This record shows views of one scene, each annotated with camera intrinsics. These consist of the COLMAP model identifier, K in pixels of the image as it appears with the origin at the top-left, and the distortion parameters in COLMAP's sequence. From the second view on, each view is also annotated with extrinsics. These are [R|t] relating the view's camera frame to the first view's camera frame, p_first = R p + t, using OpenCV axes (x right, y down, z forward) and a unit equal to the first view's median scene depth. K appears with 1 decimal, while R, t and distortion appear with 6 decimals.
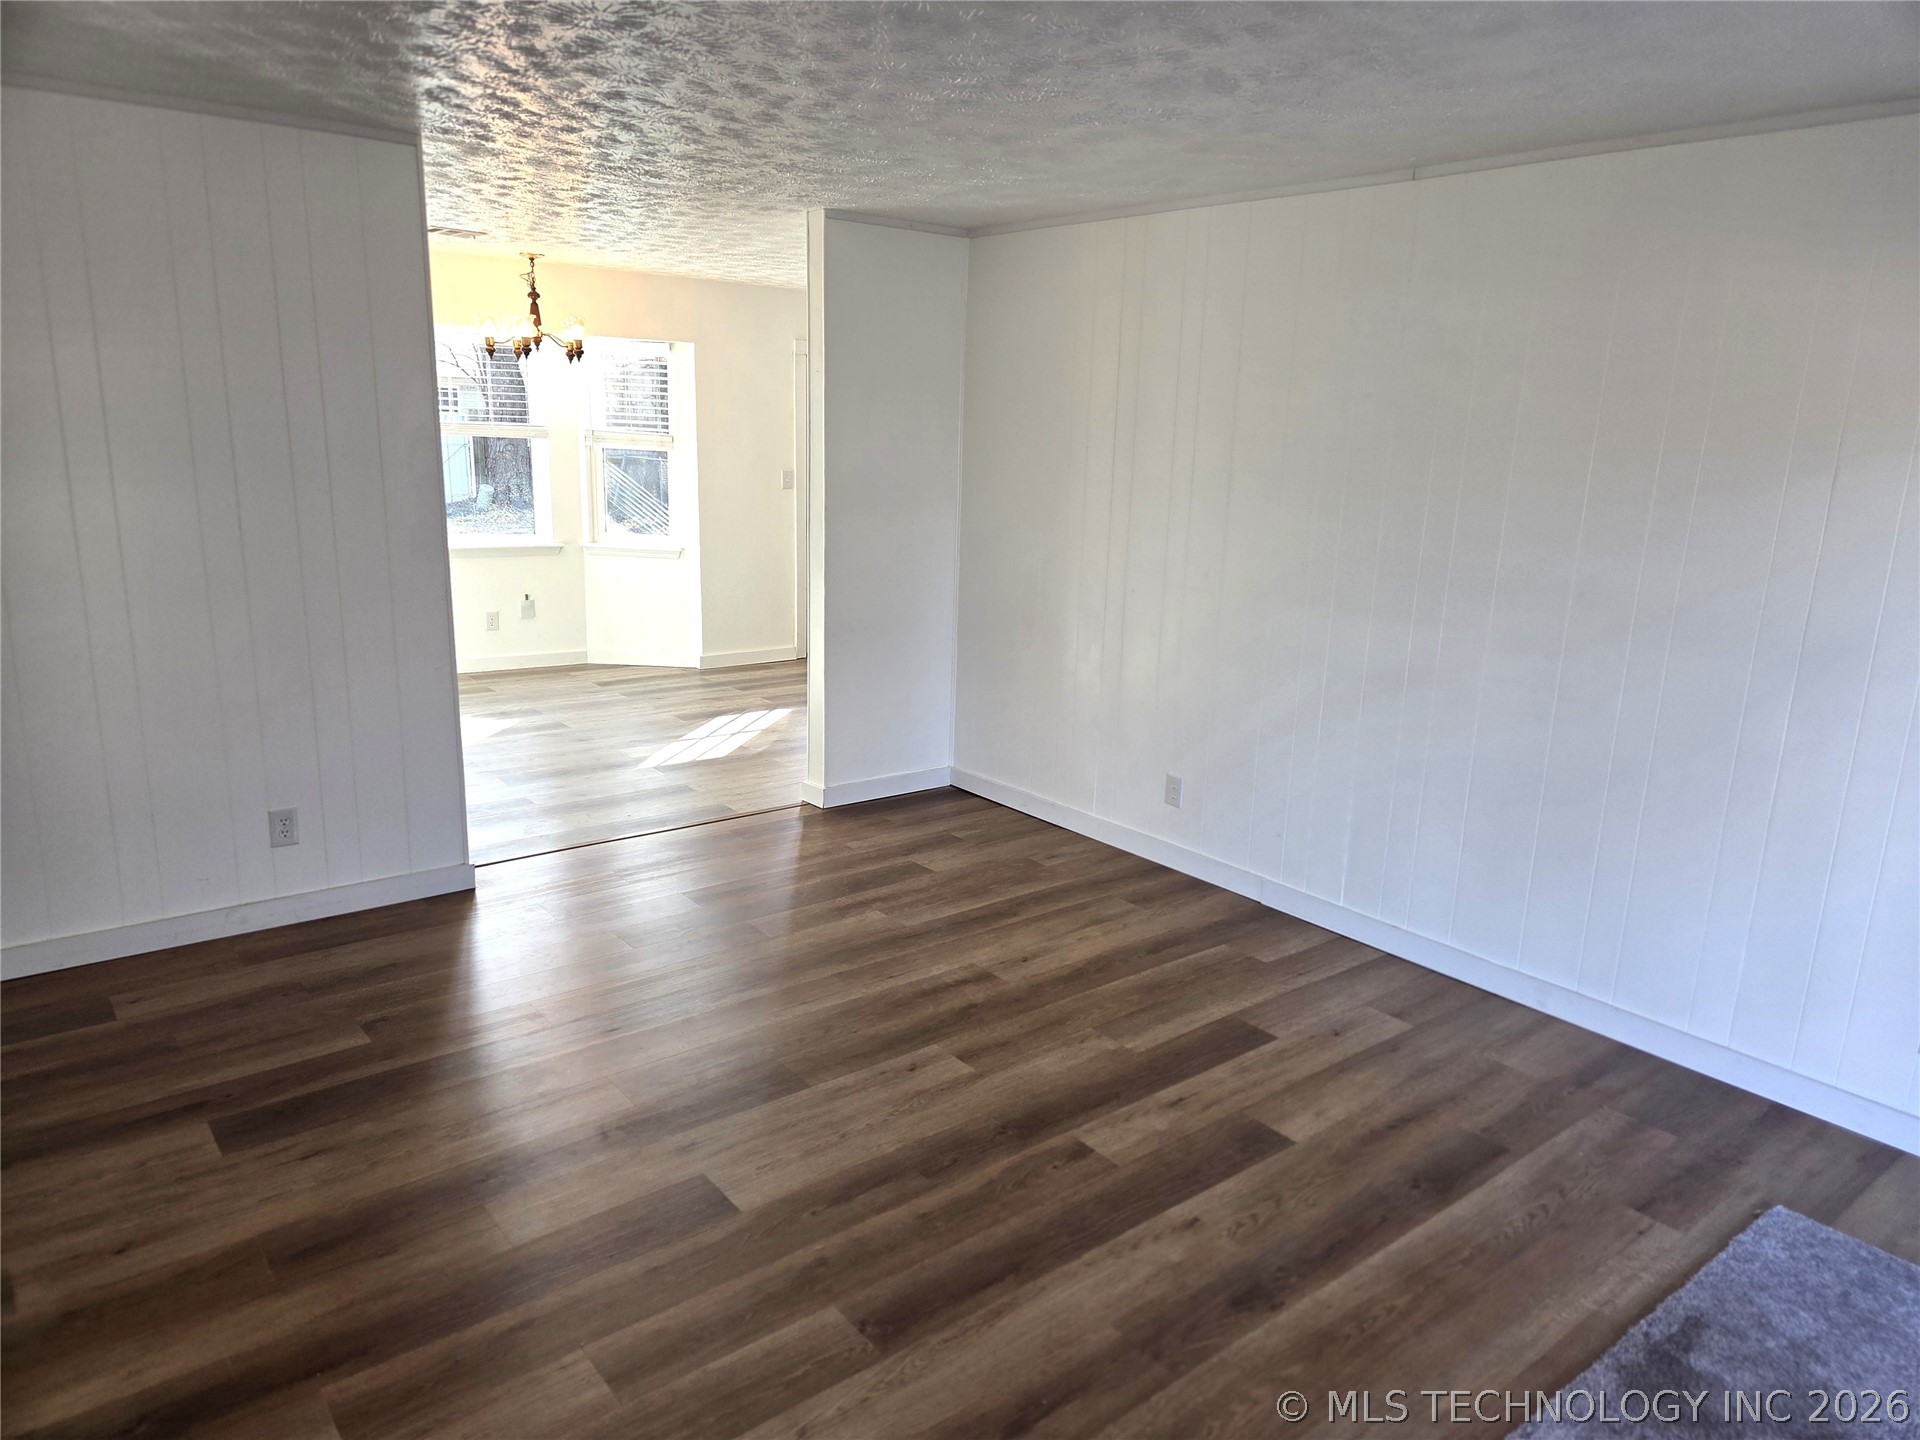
lens RADIAL K [[1185.0, 0, 960.0], [0, 1185.0, 720.0], [0, 0, 1]] dist [0.003823, 0.000390]
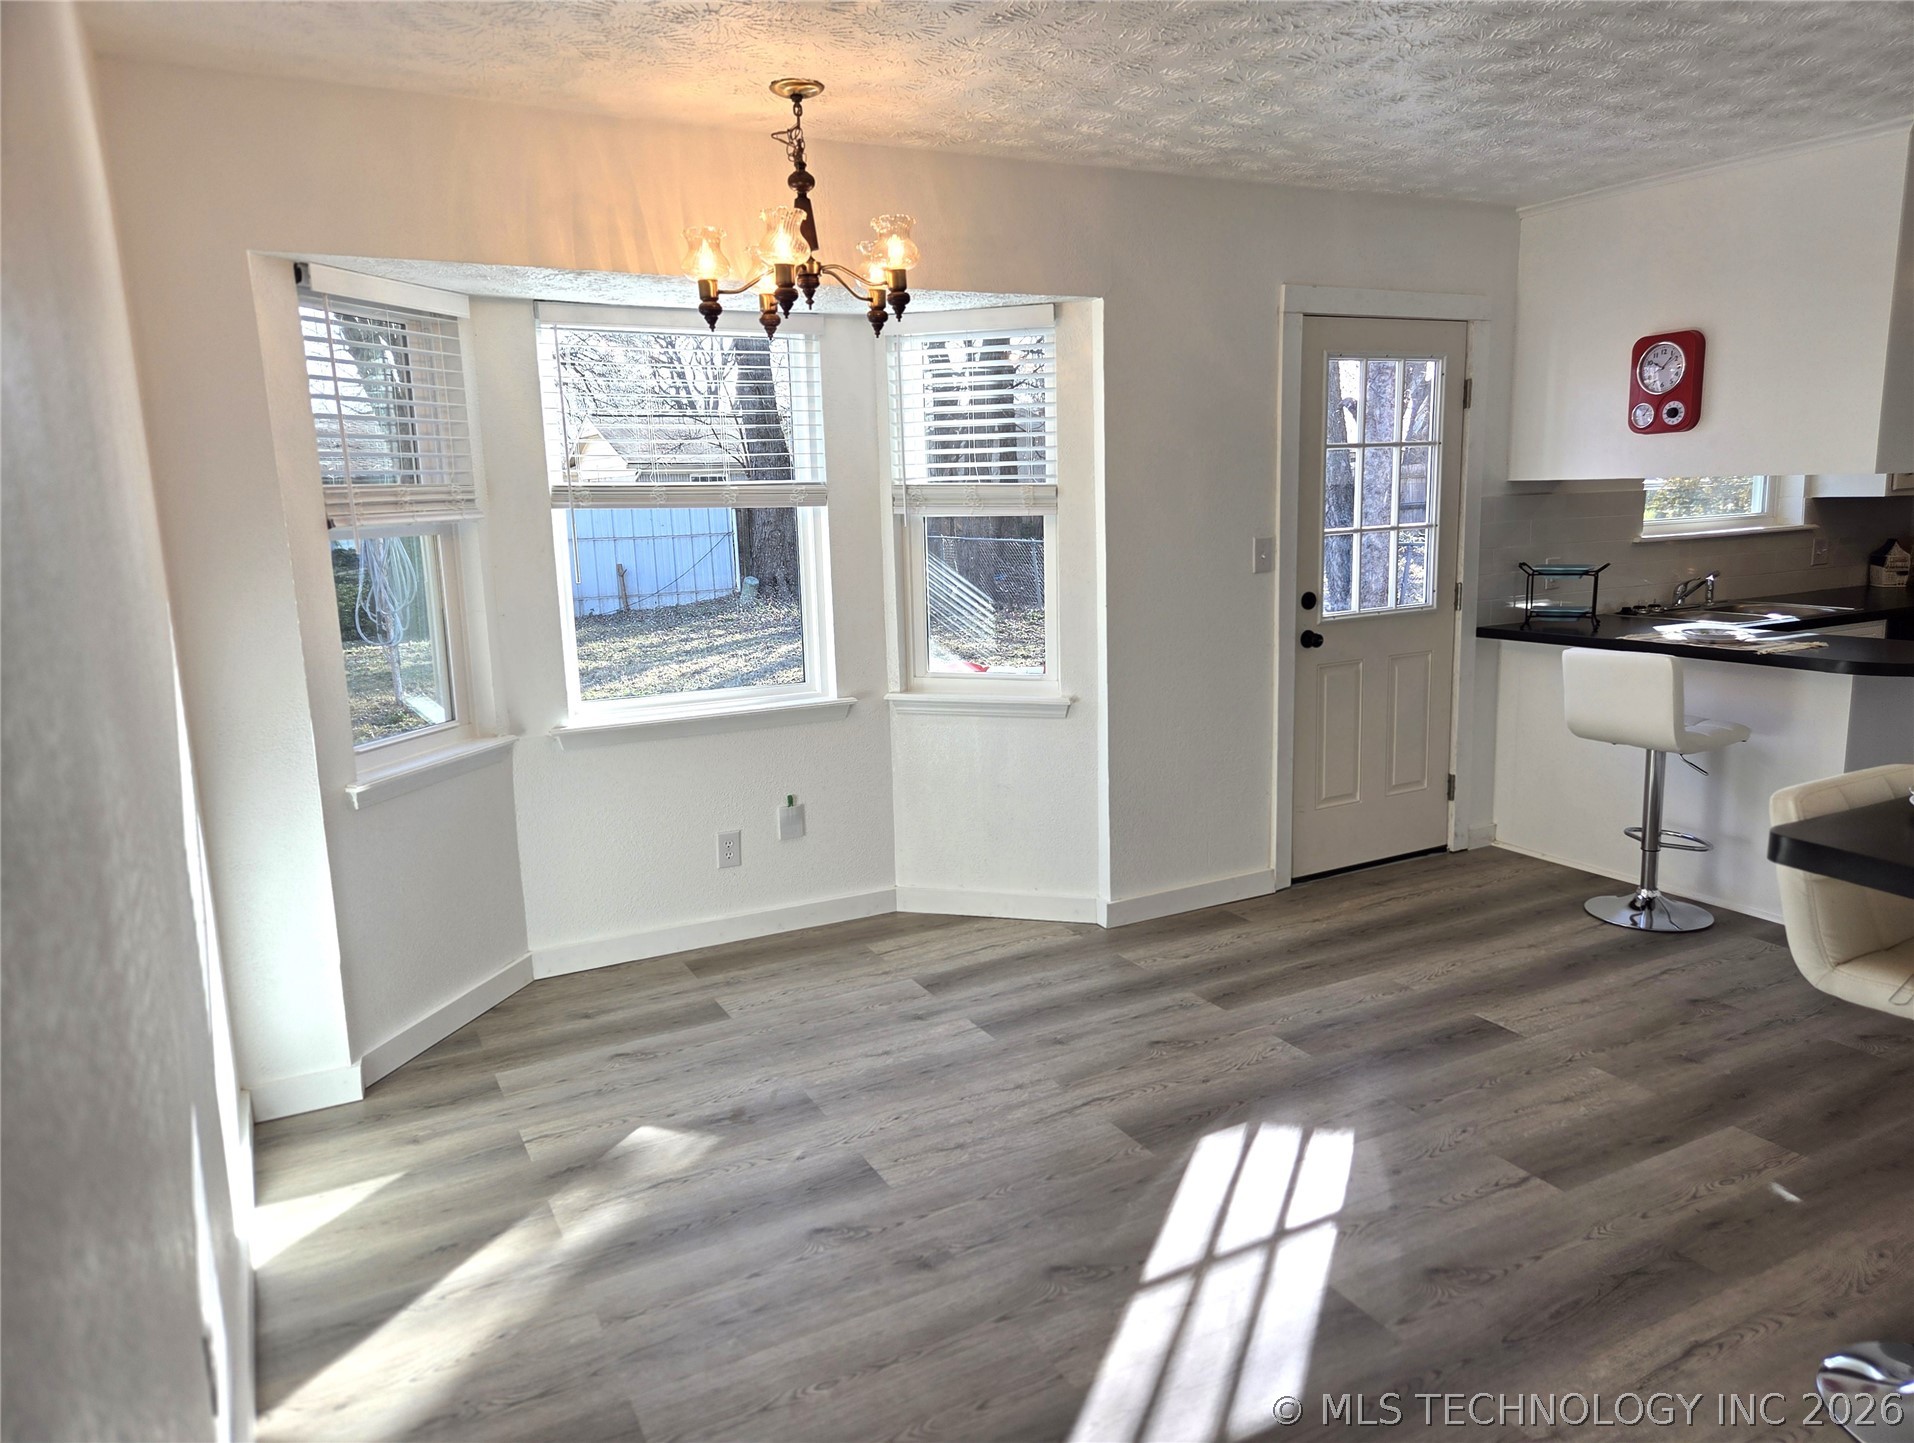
lens RADIAL K [[1297.7, 0, 957.0], [0, 1297.7, 721.5], [0, 0, 1]] dist [0.002908, 0.000369]
pose [[0.974200, -0.026639, -0.224108, -0.160277], [0.011311, 0.997525, -0.069404, -0.097670], [0.225402, 0.065078, 0.972090, 0.445996]]
